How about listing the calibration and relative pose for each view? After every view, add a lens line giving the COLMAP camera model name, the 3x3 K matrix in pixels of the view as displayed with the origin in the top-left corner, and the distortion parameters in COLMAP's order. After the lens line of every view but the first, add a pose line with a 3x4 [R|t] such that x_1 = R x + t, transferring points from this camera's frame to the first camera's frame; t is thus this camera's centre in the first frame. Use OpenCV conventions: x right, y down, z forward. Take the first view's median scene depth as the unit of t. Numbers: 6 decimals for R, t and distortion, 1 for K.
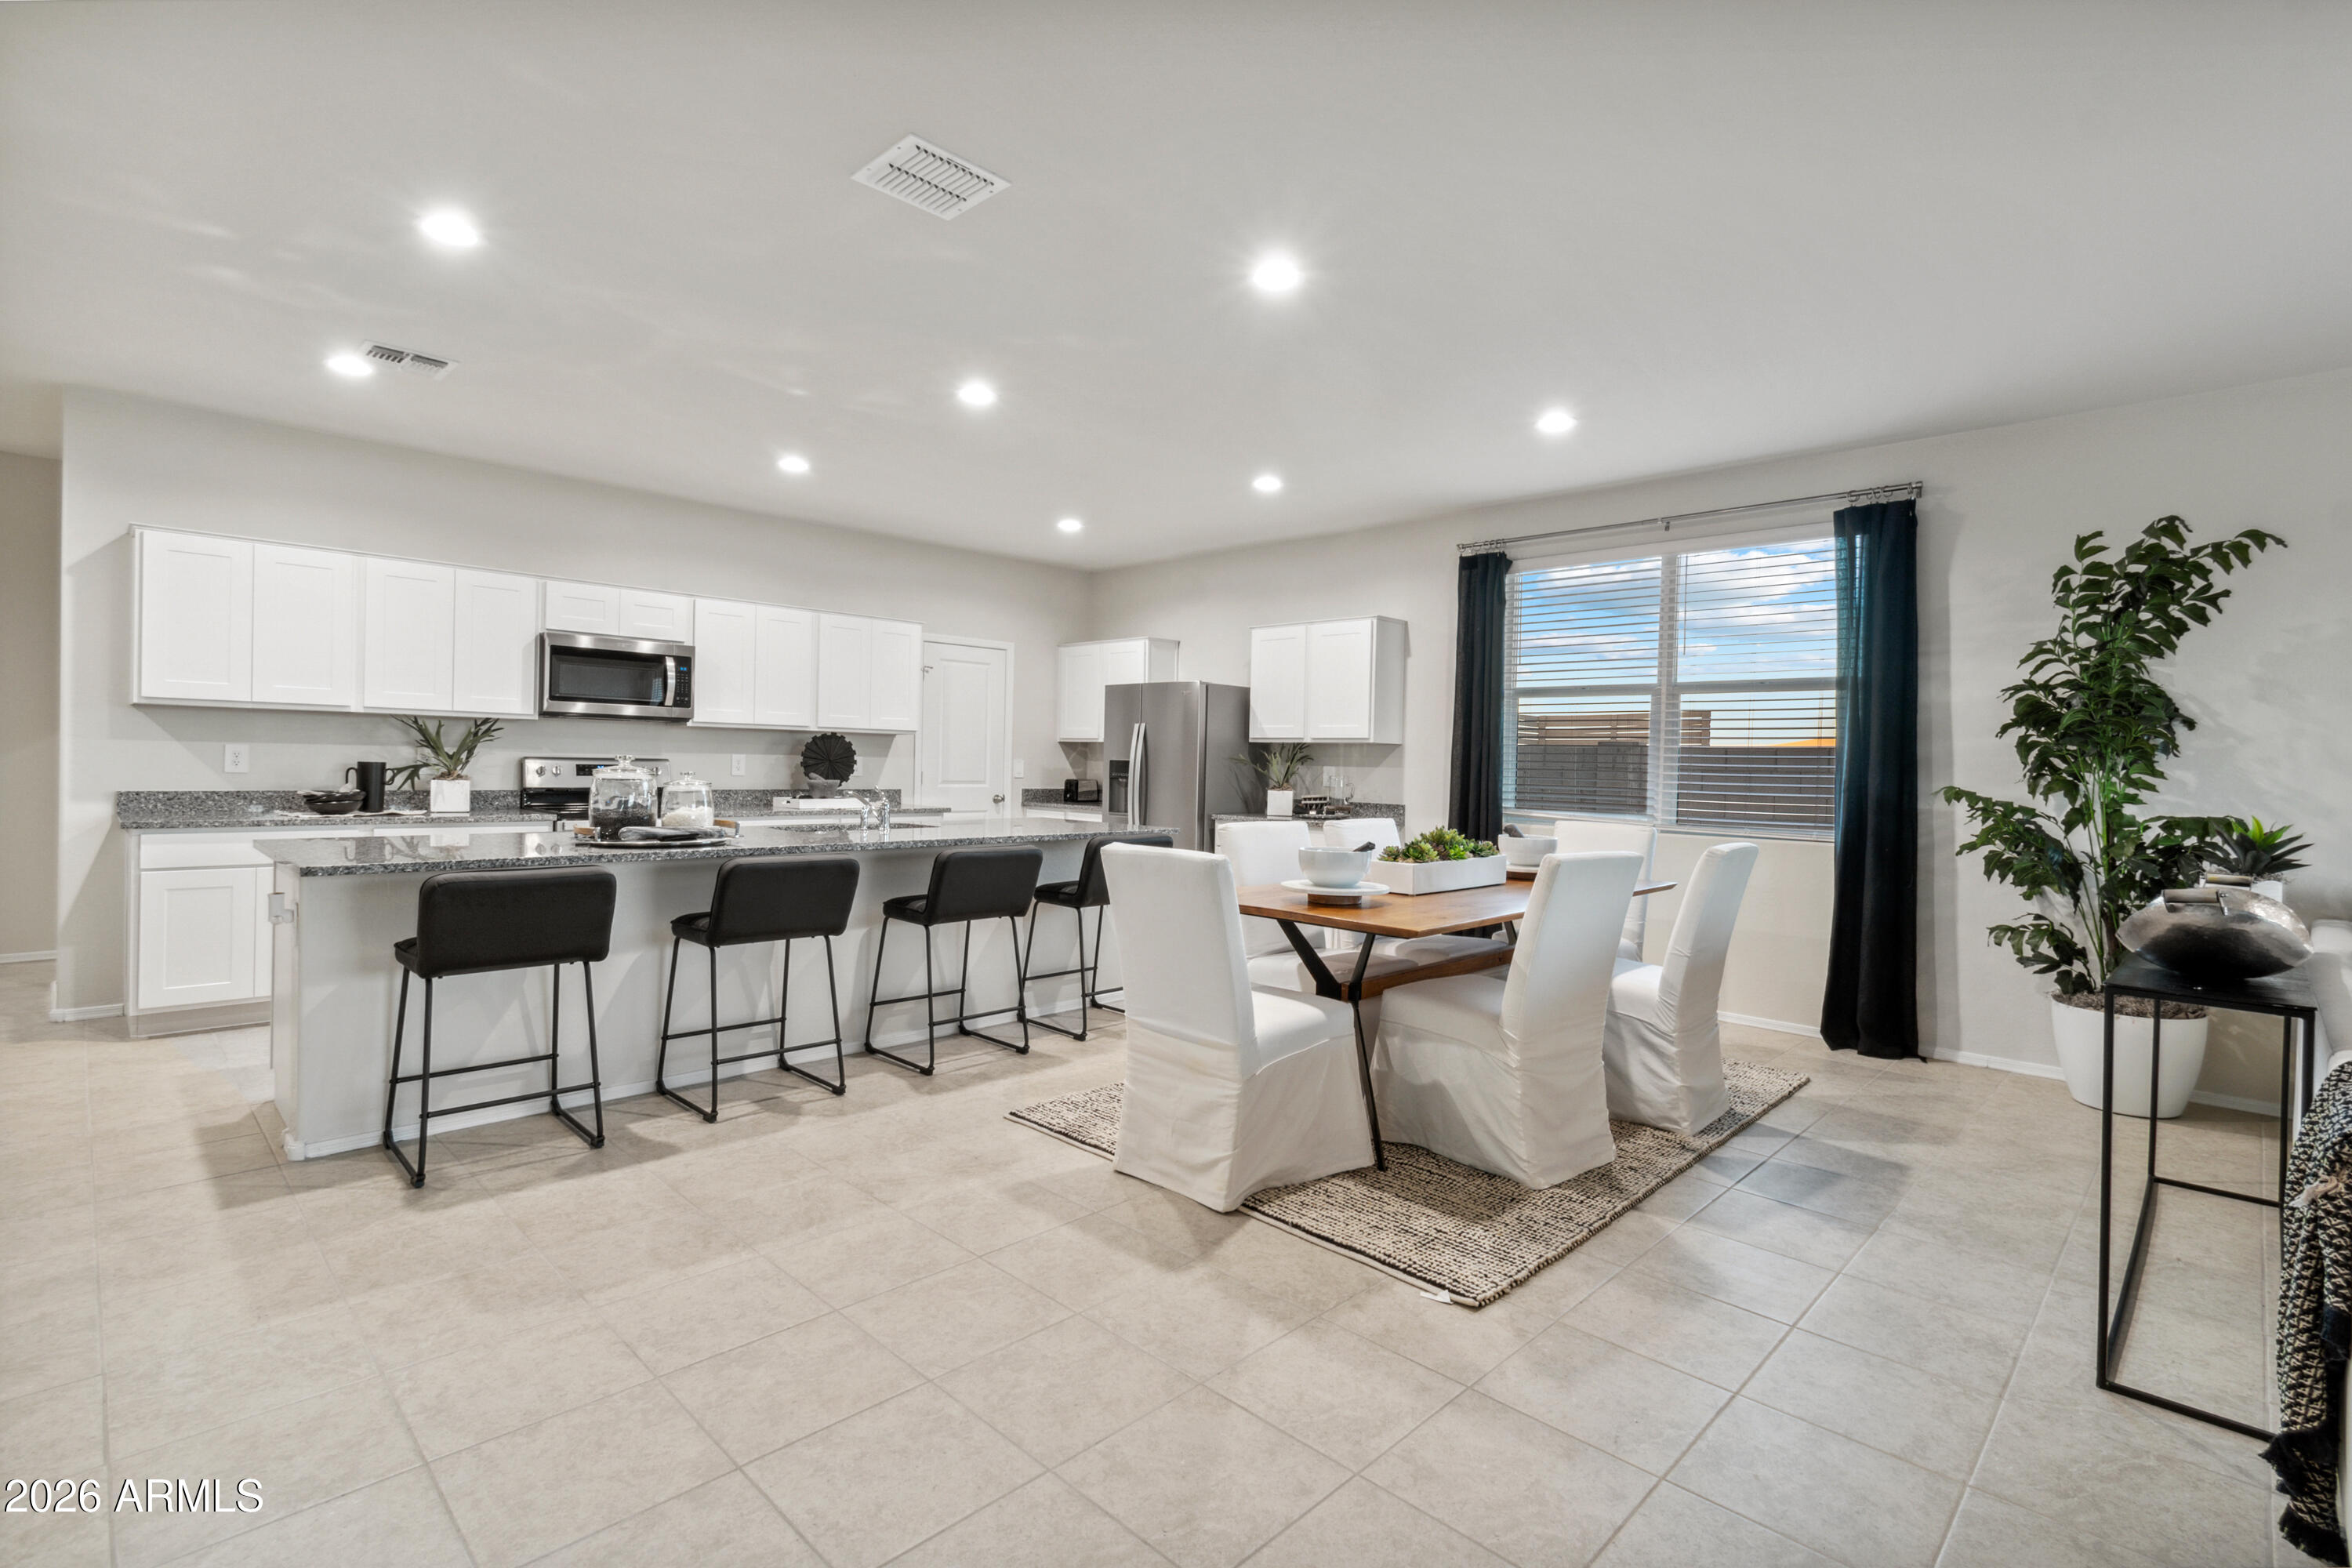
lens RADIAL K [[1079.0, 0, 1191.0], [0, 1079.0, 766.9], [0, 0, 1]] dist [0.005254, -0.001421]
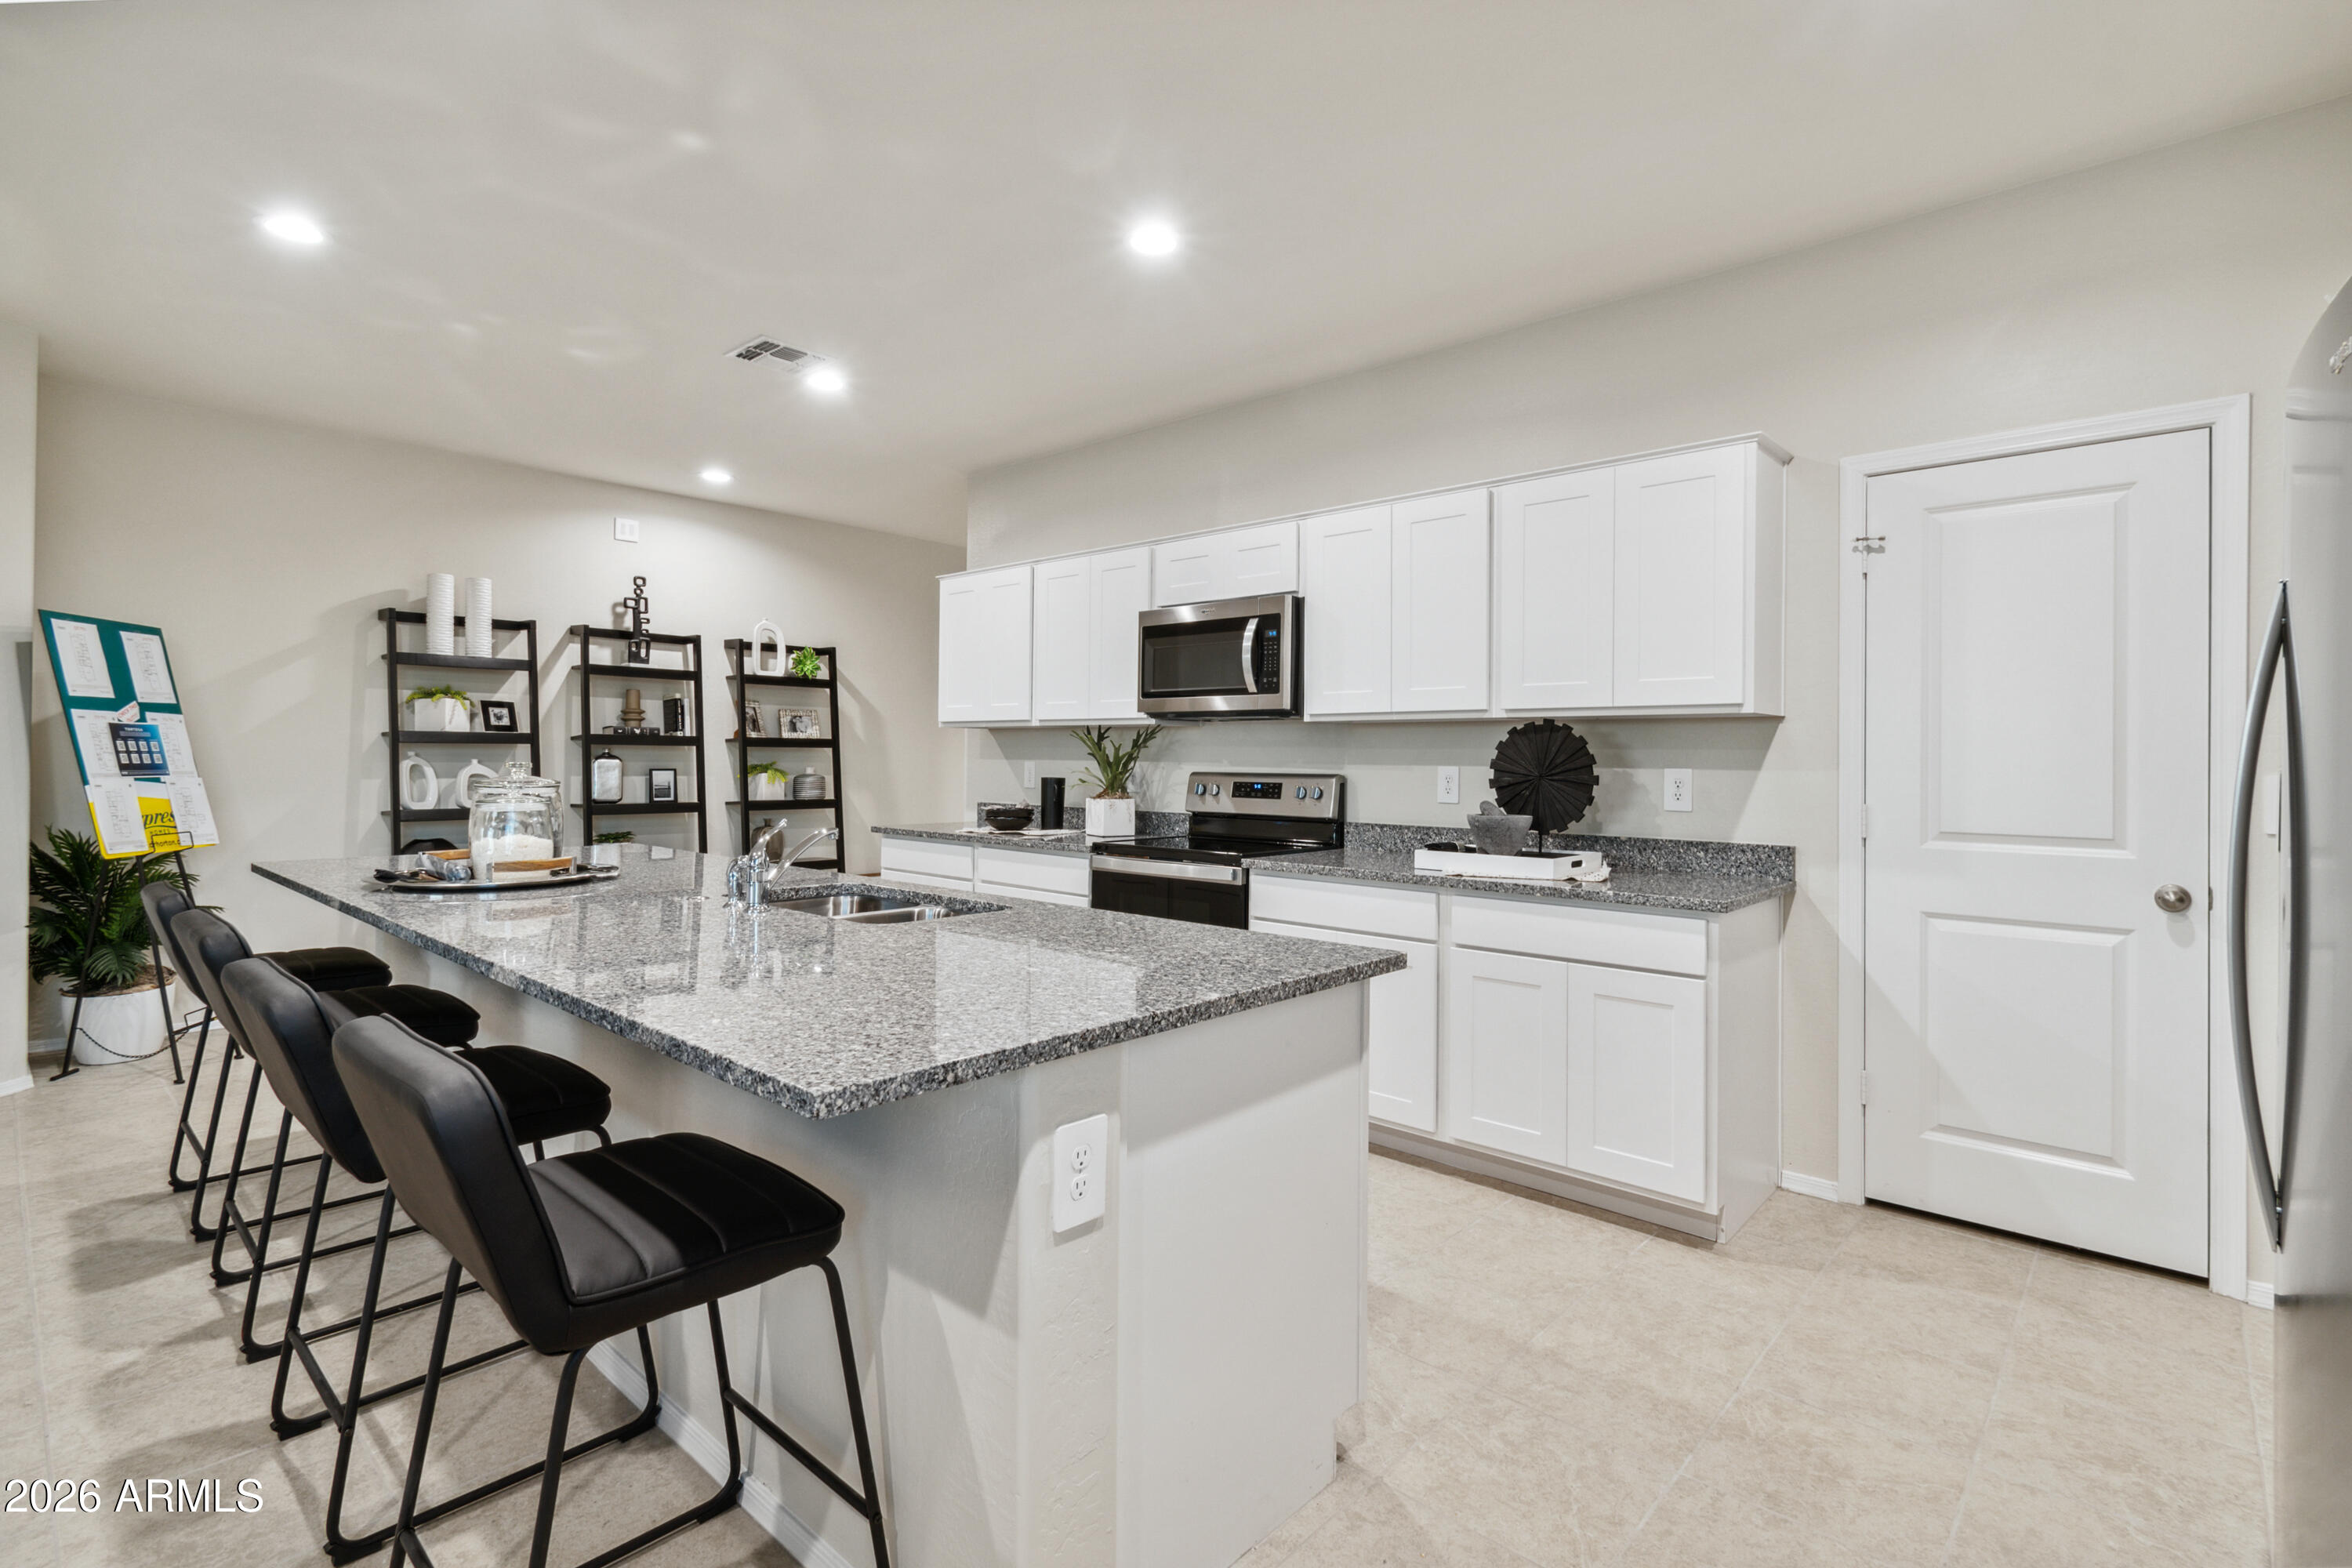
lens RADIAL K [[1079.0, 0, 1161.9], [0, 1079.0, 758.0], [0, 0, 1]] dist [0.005254, -0.001421]
pose [[0.047176, -0.022115, -0.998642, 0.190248], [-0.012174, 0.999668, -0.022713, -0.001478], [0.998812, 0.013229, 0.046891, 1.029273]]
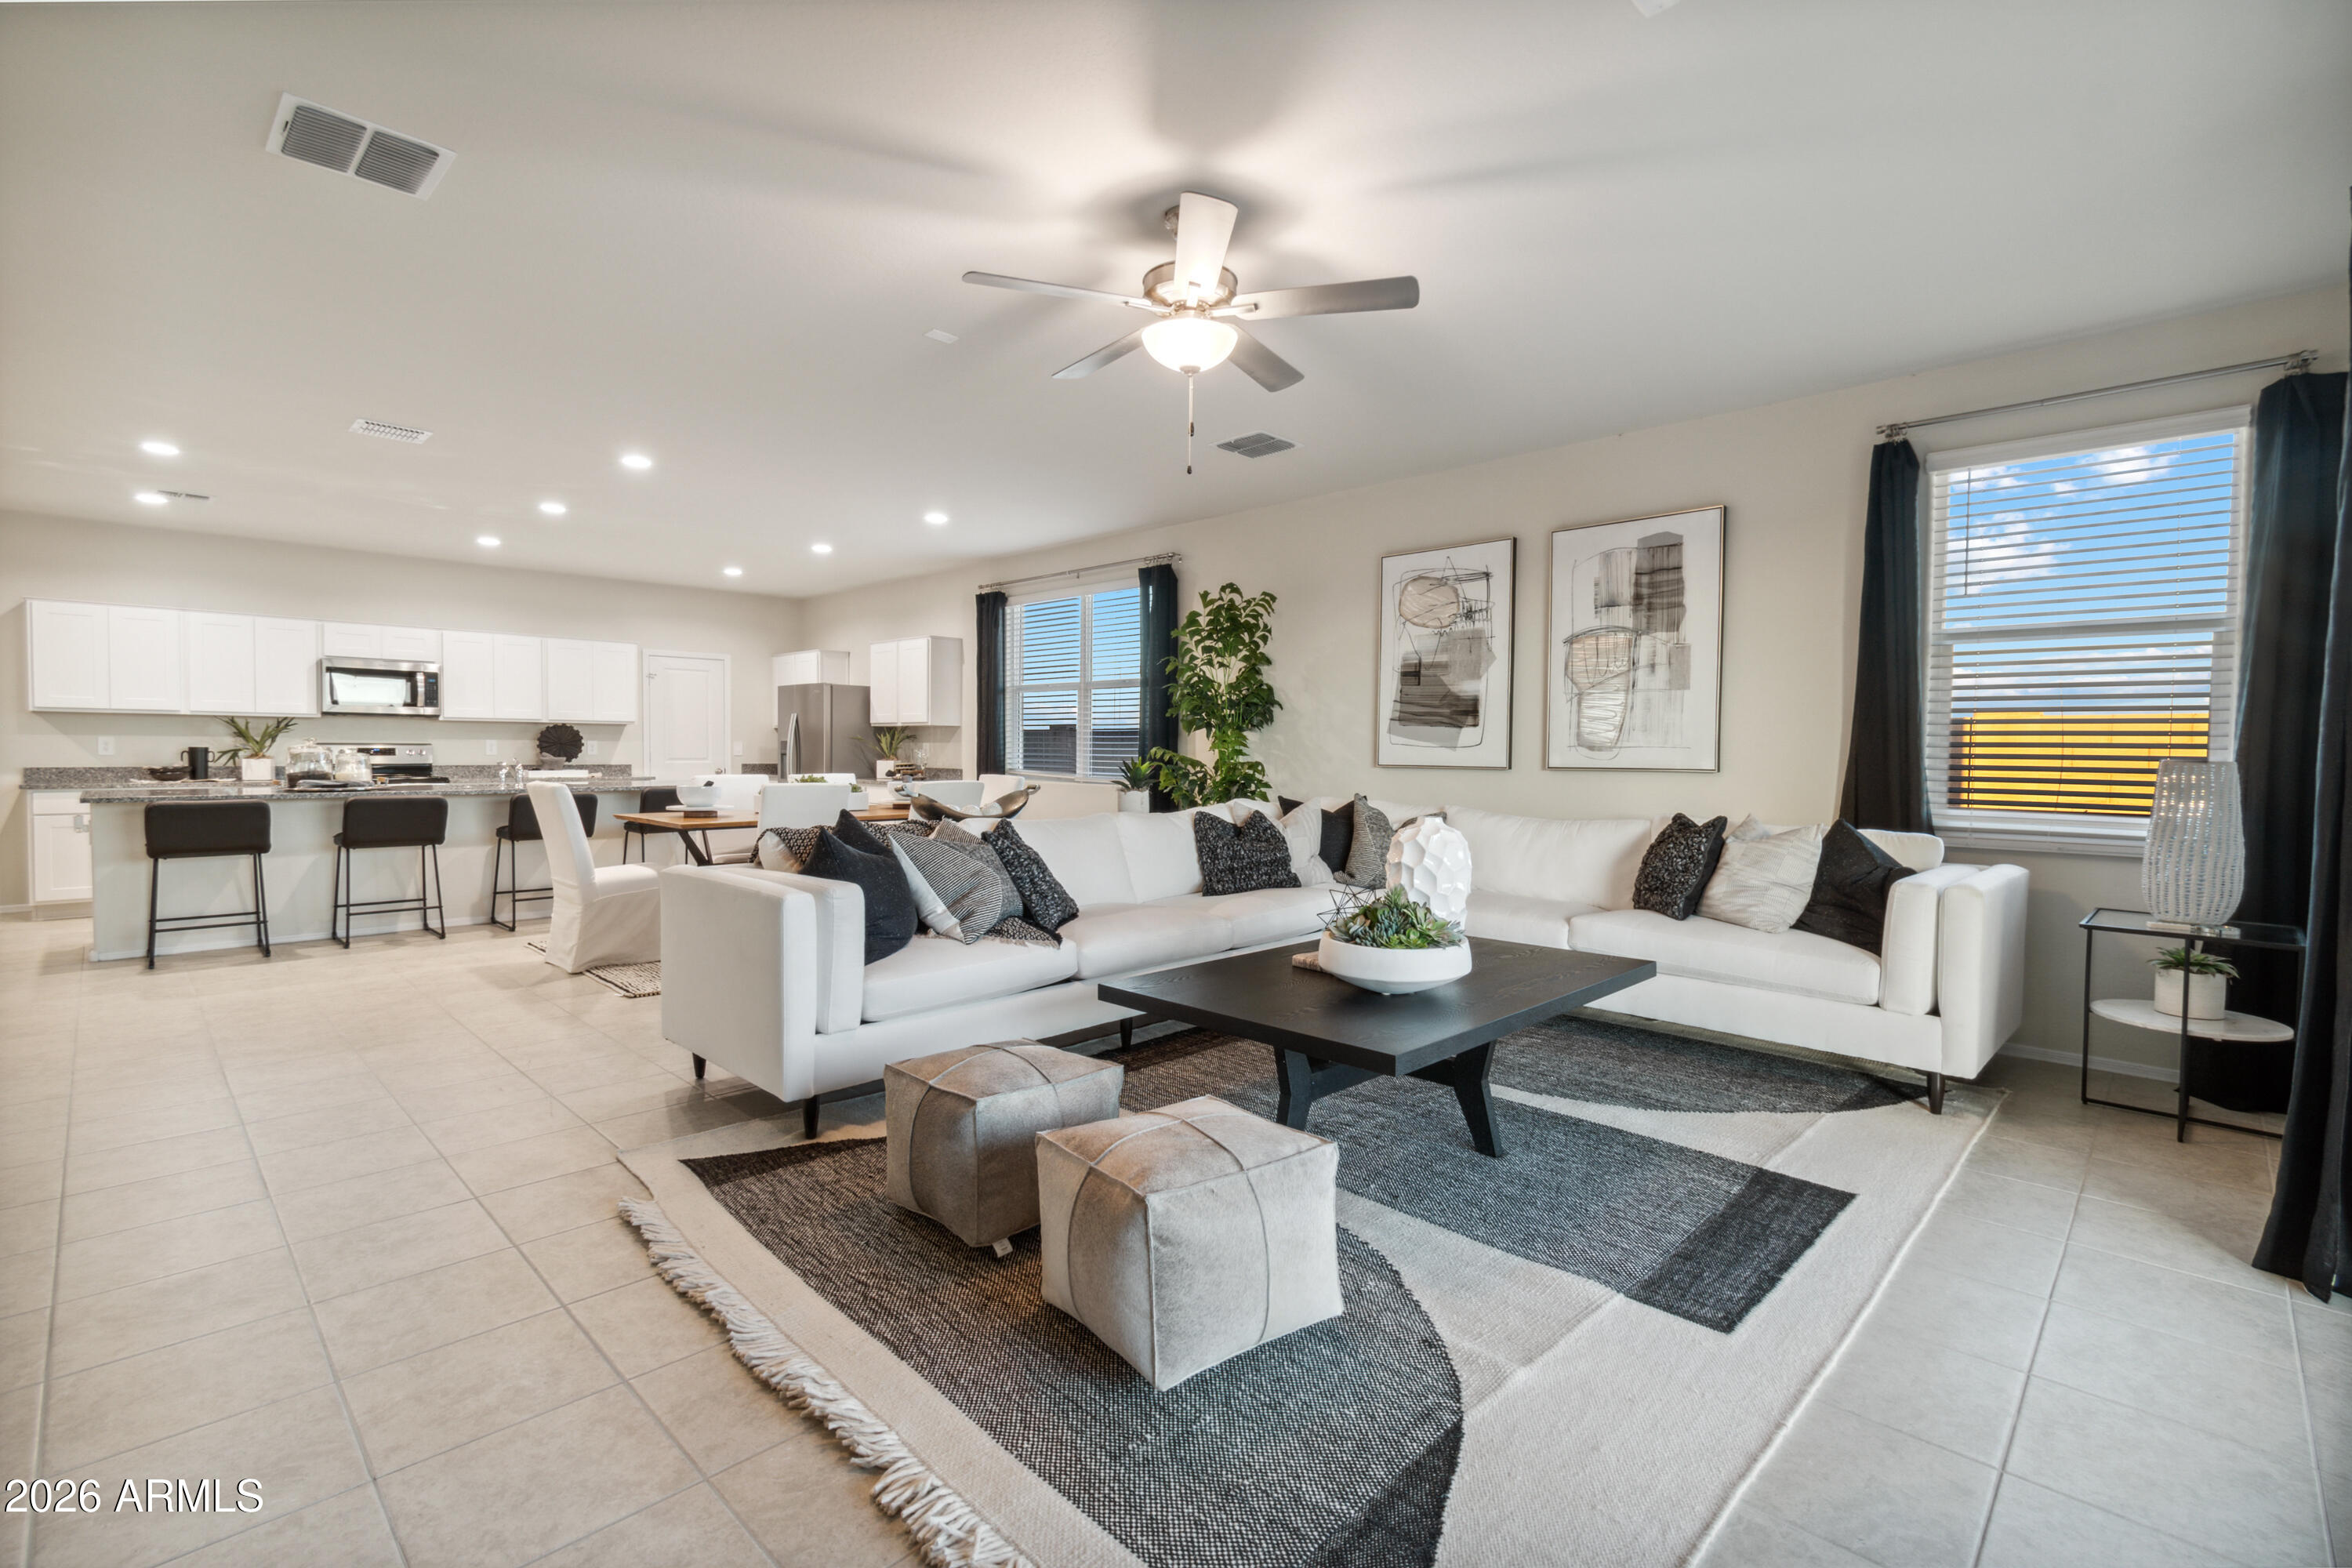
lens RADIAL K [[1079.0, 0, 1206.2], [0, 1079.0, 760.3], [0, 0, 1]] dist [0.005254, -0.001421]
pose [[0.999877, -0.013766, -0.007531, 0.648654], [0.013816, 0.999883, 0.006599, 0.022911], [0.007439, -0.006702, 0.999950, -0.492677]]
